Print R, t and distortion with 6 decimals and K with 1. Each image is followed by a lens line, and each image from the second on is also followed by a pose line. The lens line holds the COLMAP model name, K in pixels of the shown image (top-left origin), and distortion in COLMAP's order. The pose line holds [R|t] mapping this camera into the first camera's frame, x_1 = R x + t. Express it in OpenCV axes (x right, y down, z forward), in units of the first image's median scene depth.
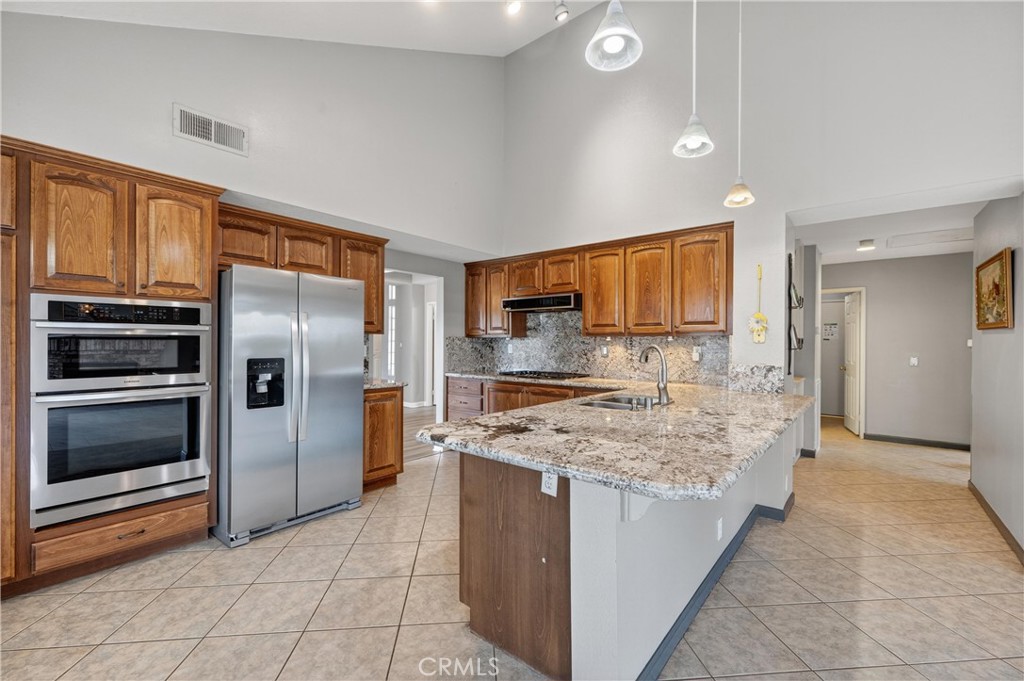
lens RADIAL K [[423.4, 0, 505.8], [0, 423.4, 336.0], [0, 0, 1]] dist [-0.001003, -0.000490]
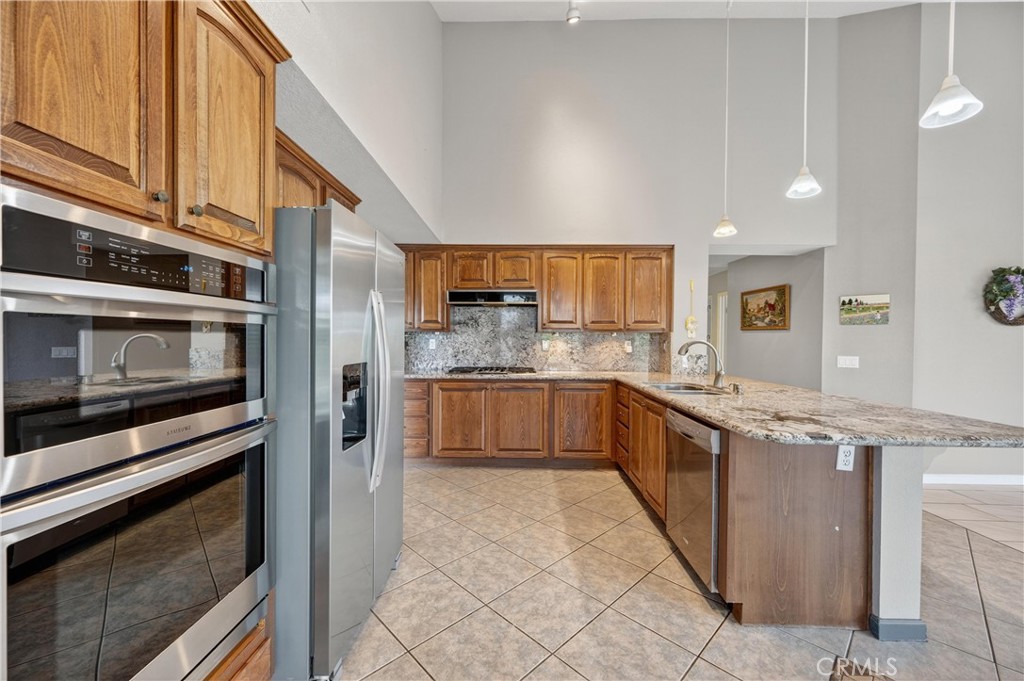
lens RADIAL K [[397.4, 0, 509.7], [0, 397.4, 338.1], [0, 0, 1]] dist [-0.000639, 0.000113]
pose [[0.786893, -0.000231, 0.617090, -0.819087], [-0.011778, 0.999812, 0.015393, 0.004166], [-0.616977, -0.019381, 0.786742, 0.454830]]
